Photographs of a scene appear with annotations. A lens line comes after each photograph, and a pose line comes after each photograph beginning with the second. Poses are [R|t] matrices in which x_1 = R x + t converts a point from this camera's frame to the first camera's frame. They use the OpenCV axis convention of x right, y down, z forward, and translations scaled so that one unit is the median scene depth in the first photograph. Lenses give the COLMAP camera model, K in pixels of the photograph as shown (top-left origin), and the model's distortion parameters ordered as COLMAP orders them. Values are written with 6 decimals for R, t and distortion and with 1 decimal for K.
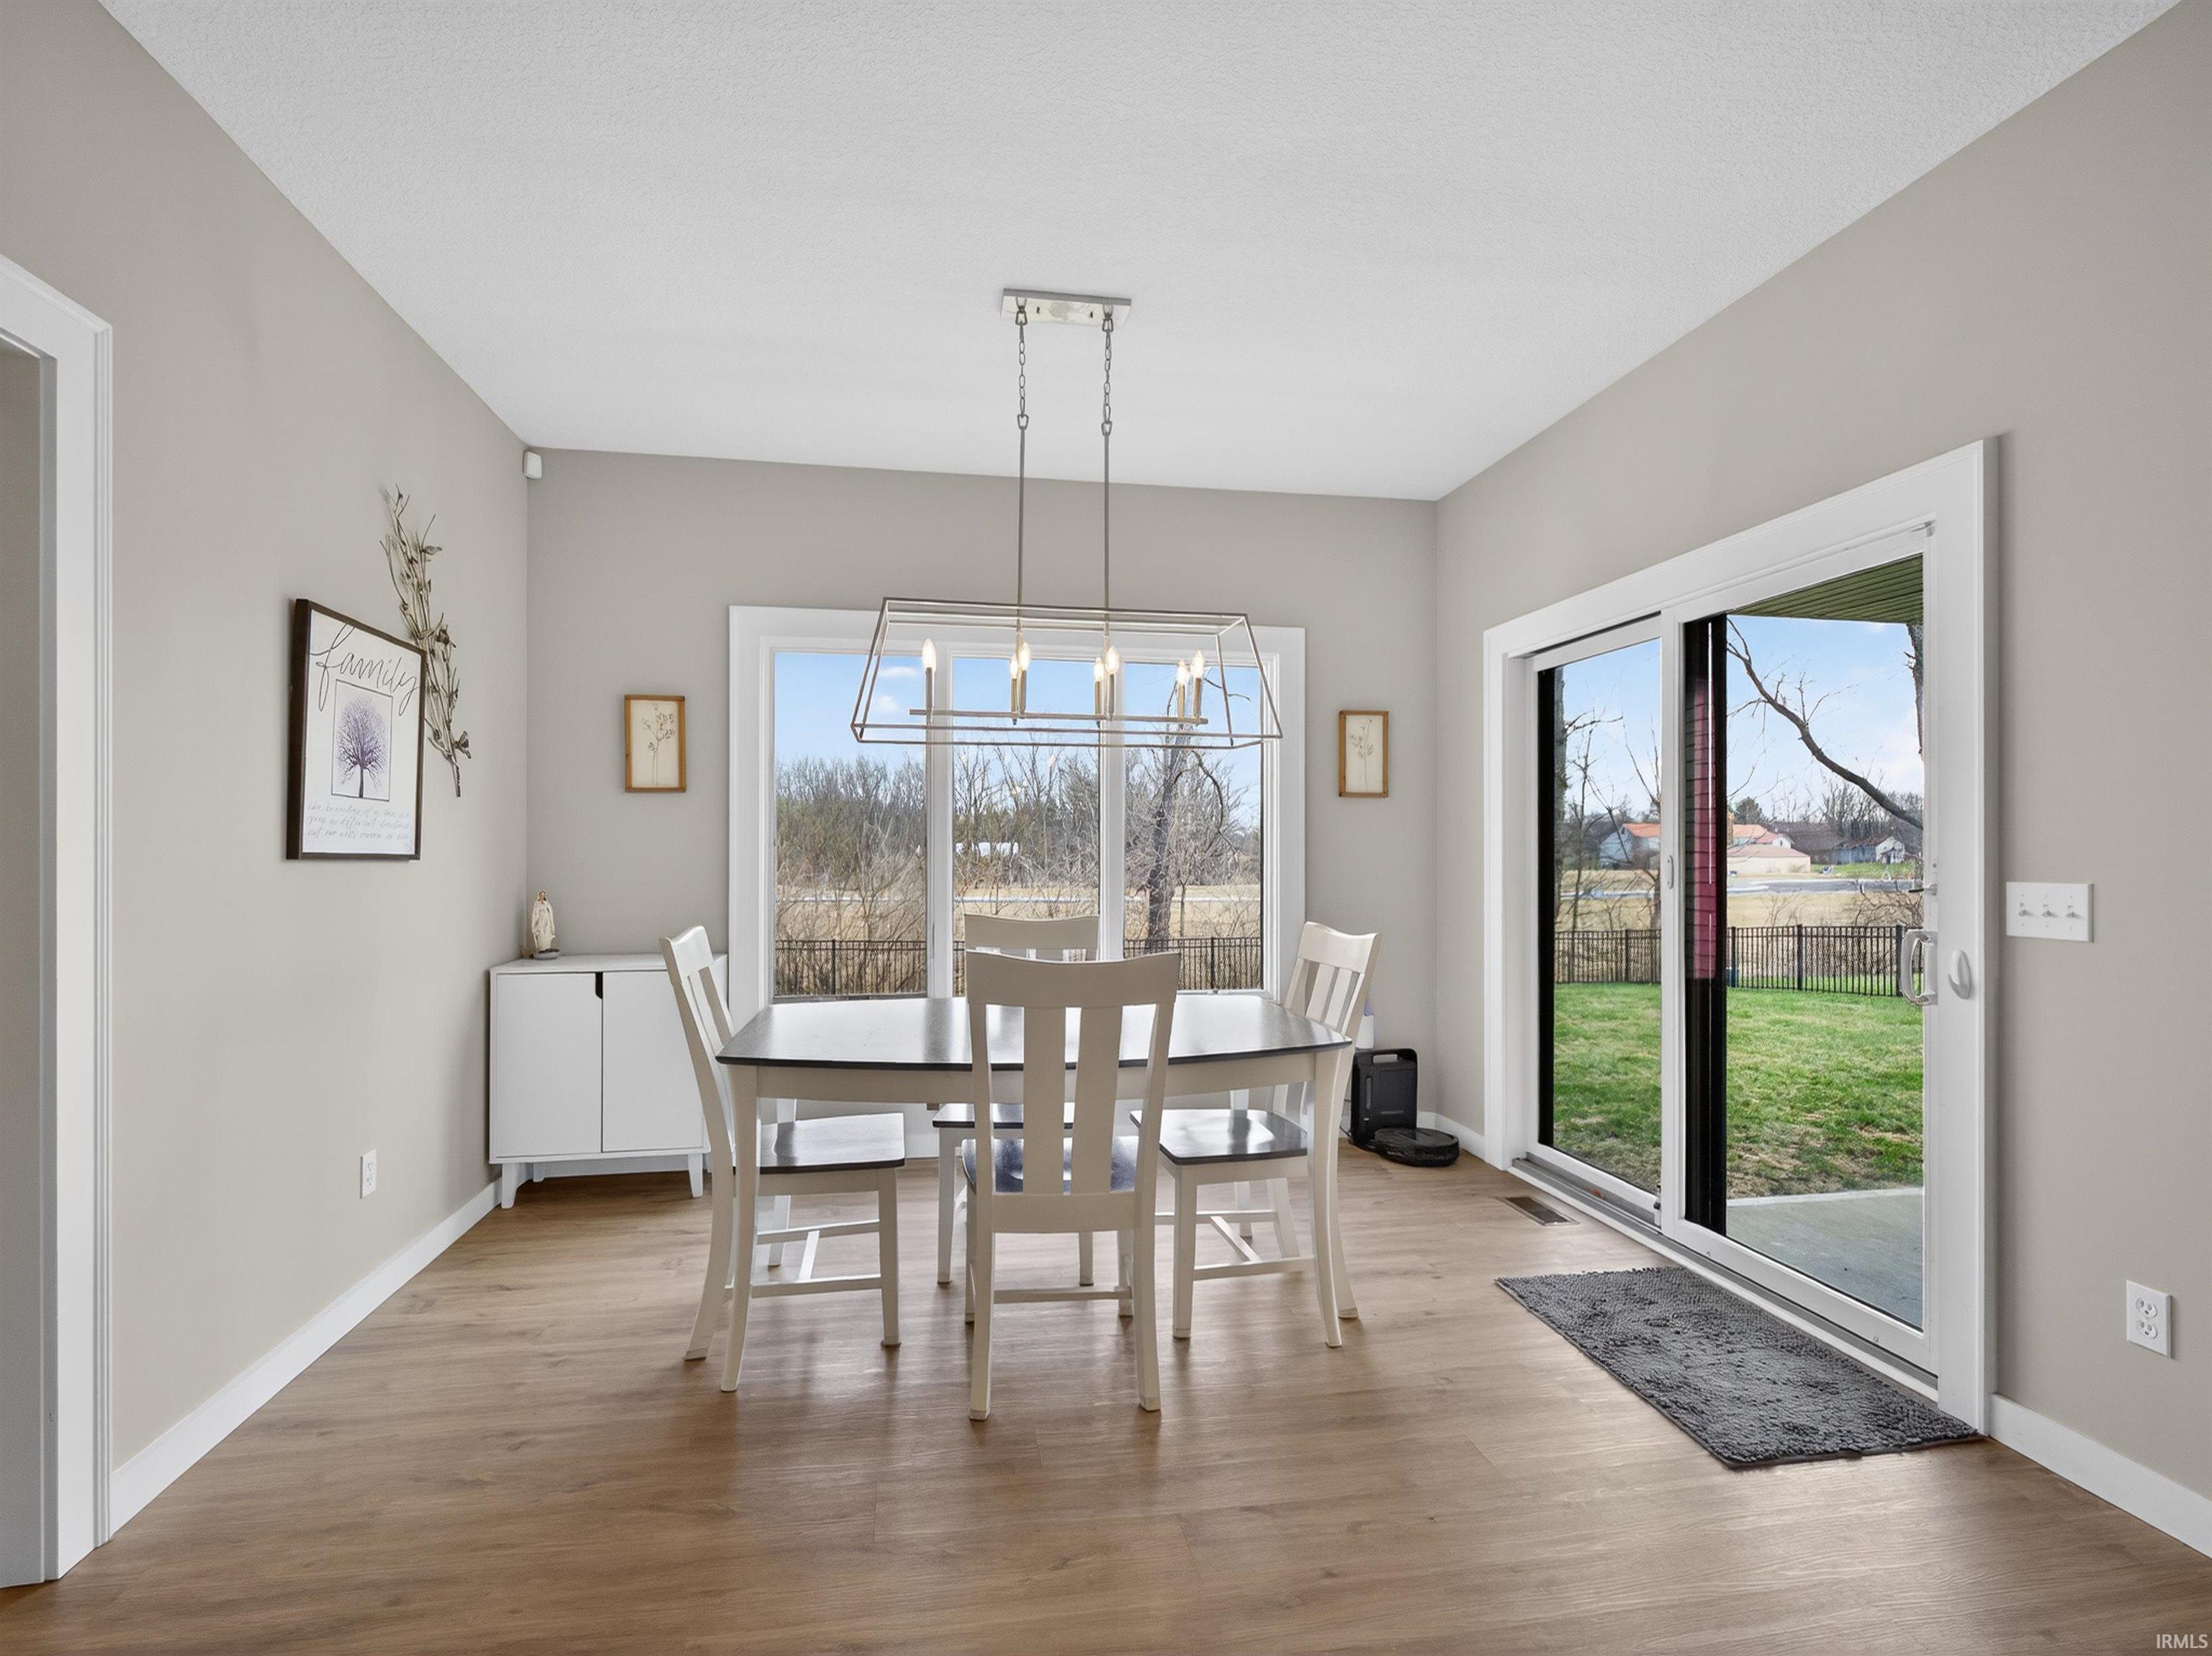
lens RADIAL K [[1046.8, 0, 1074.7], [0, 1046.8, 845.7], [0, 0, 1]] dist [-0.000924, -0.000272]
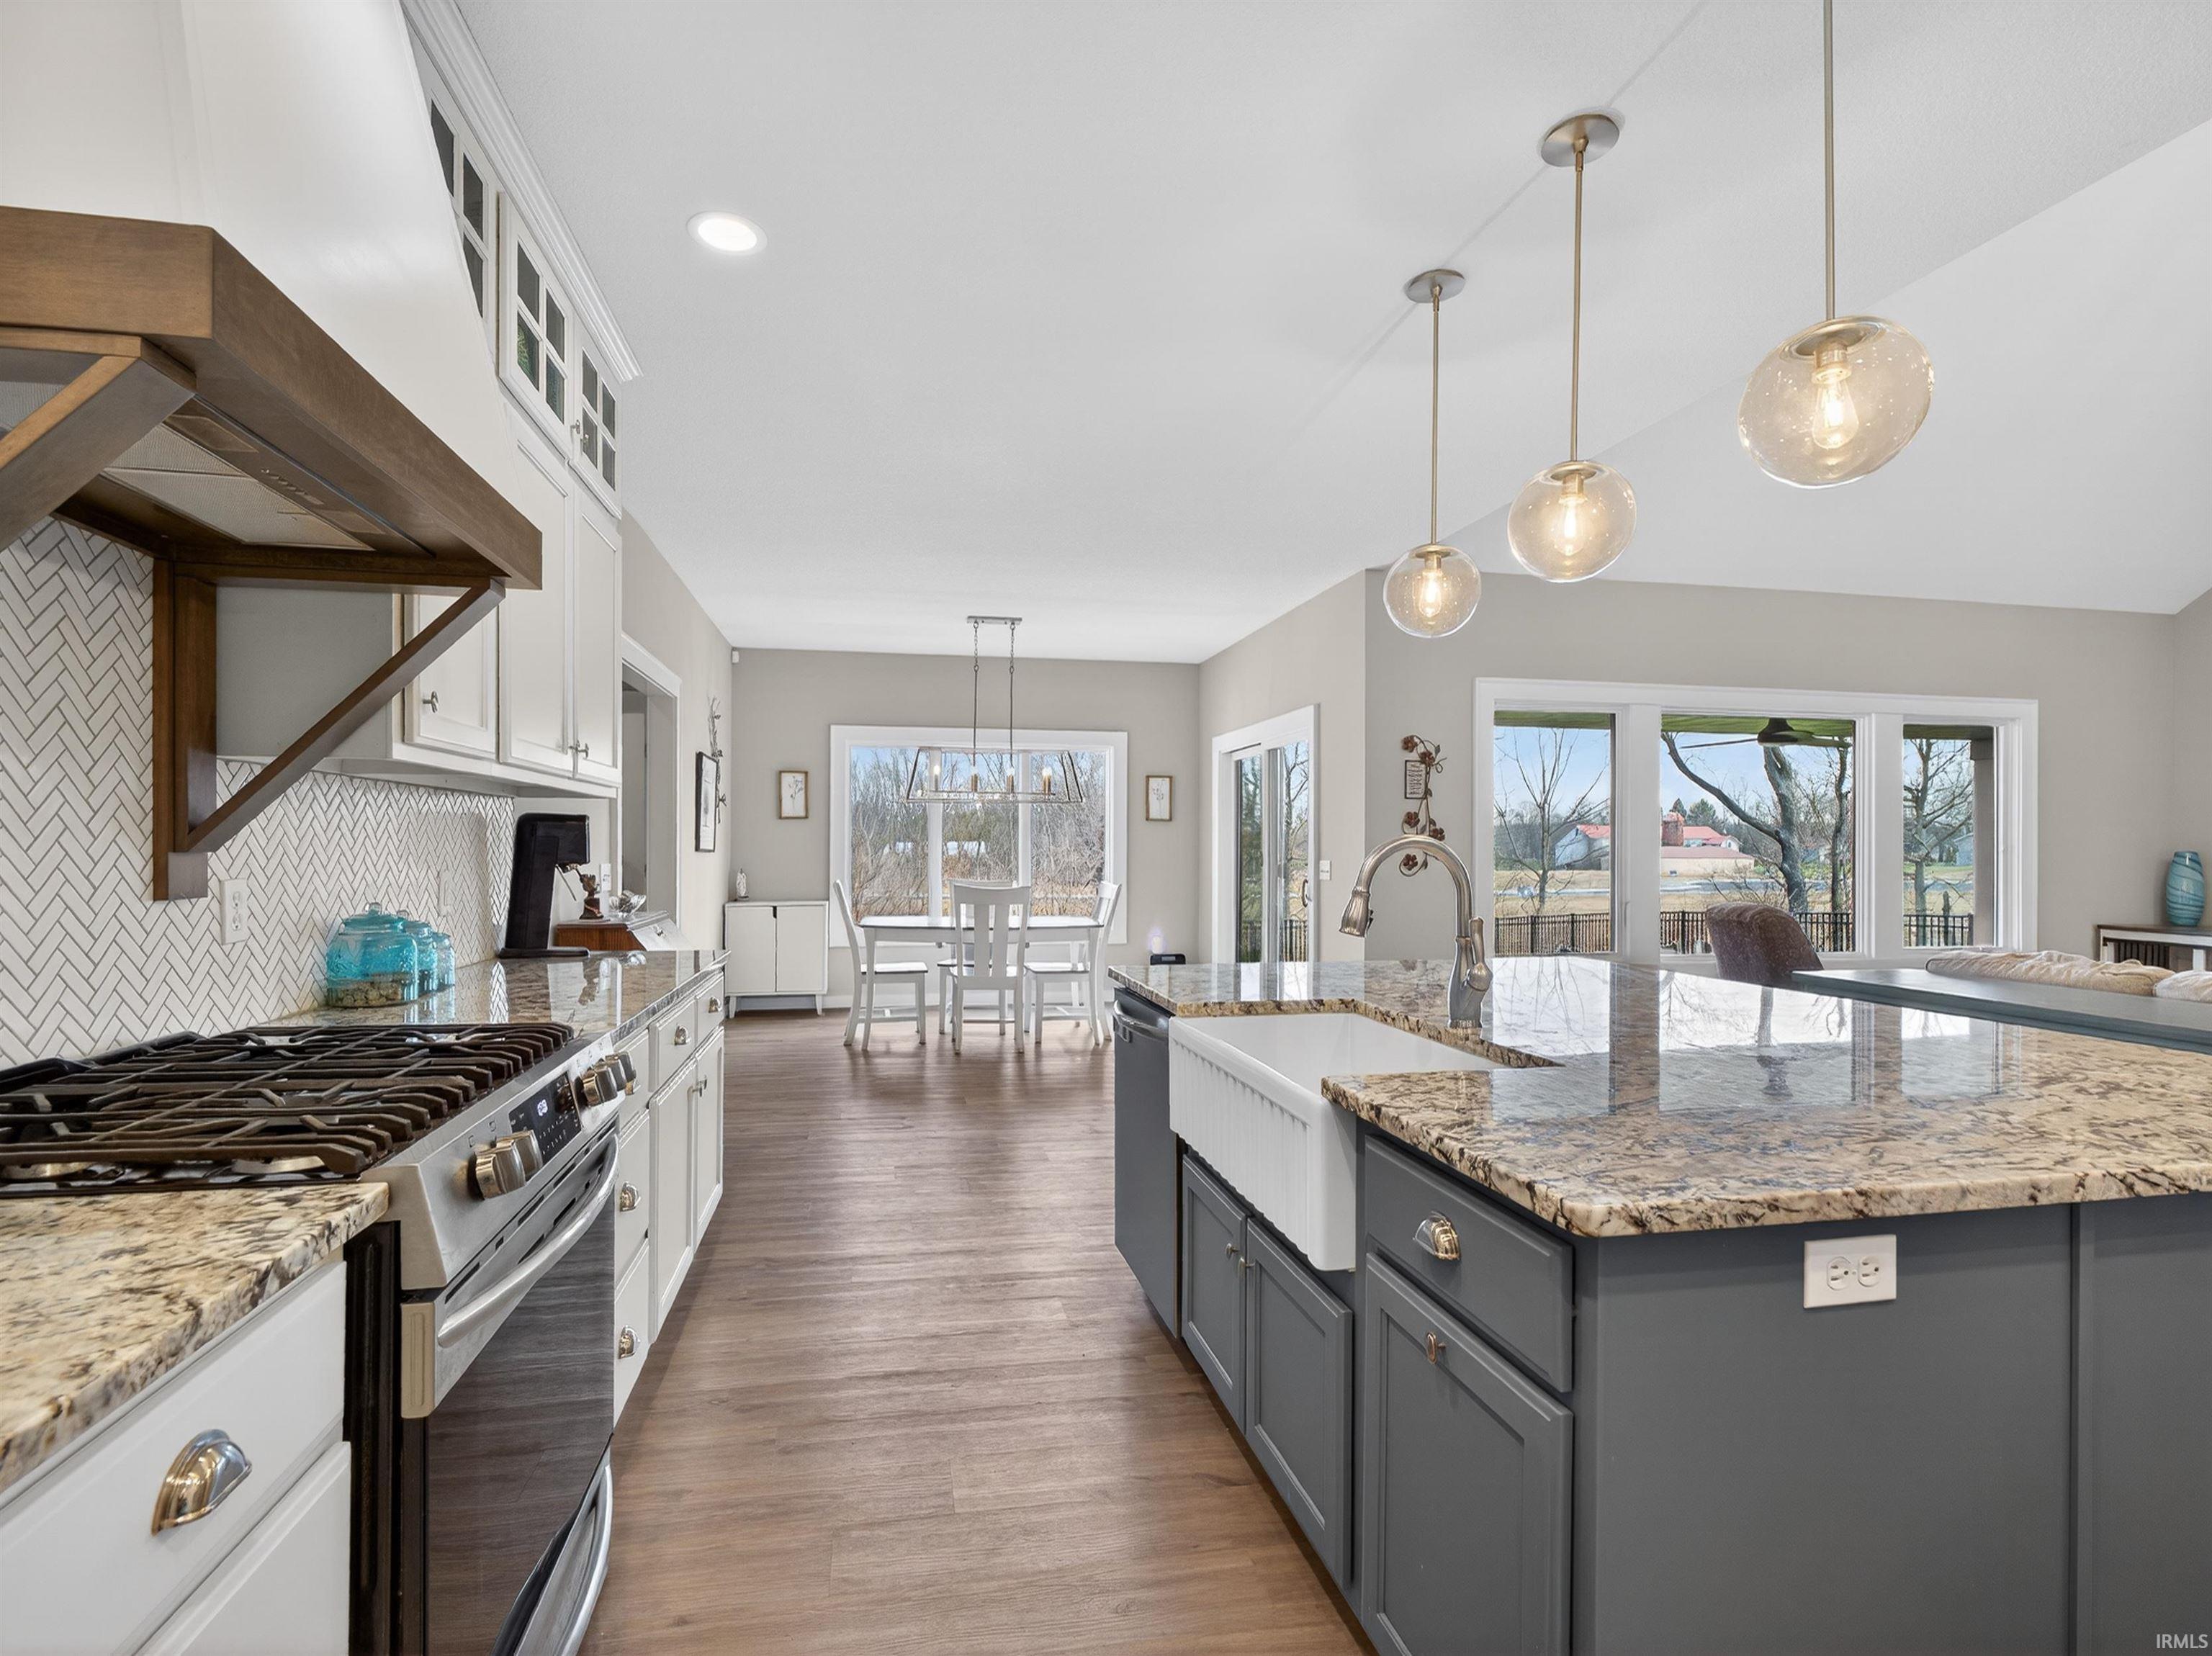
lens RADIAL K [[1046.8, 0, 1065.9], [0, 1046.8, 844.0], [0, 0, 1]] dist [-0.000924, -0.000272]
pose [[0.999758, 0.002112, 0.021907, 0.074373], [-0.002080, 0.999997, -0.001487, -0.001681], [-0.021910, 0.001441, 0.999759, -0.993521]]
